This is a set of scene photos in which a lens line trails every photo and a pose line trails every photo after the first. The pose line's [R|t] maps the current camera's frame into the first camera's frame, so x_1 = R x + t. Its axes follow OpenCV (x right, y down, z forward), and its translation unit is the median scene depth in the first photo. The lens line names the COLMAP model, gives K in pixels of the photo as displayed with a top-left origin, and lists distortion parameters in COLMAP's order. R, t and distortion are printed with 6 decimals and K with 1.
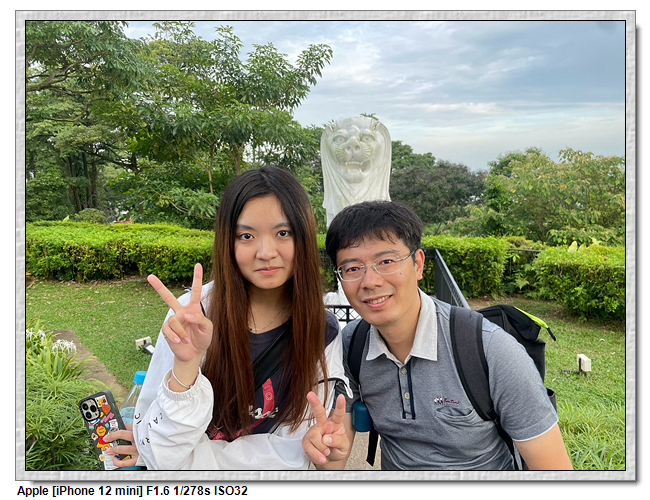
lens RADIAL K [[468.9, 0, 326.8], [0, 468.9, 251.7], [0, 0, 1]] dist [0.087253, -0.000038]
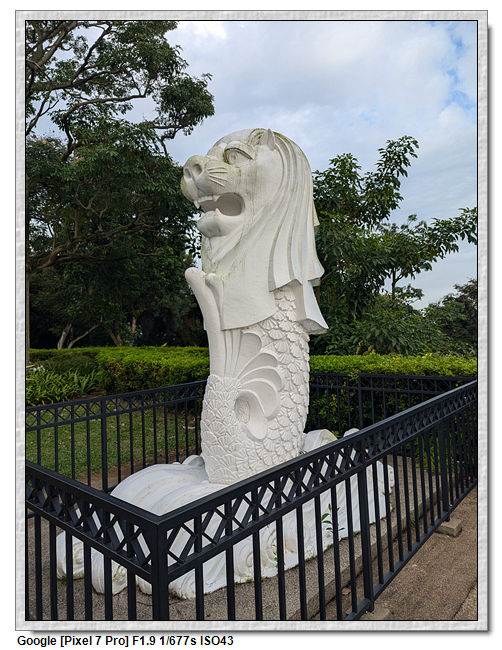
lens RADIAL K [[431.9, 0, 247.3], [0, 431.9, 324.4], [0, 0, 1]] dist [0.074319, -0.000700]
pose [[0.840826, -0.014472, -0.541112, 0.173379], [-0.075444, 0.986753, -0.143622, 0.014963], [0.536022, 0.161584, 0.828595, 0.276883]]
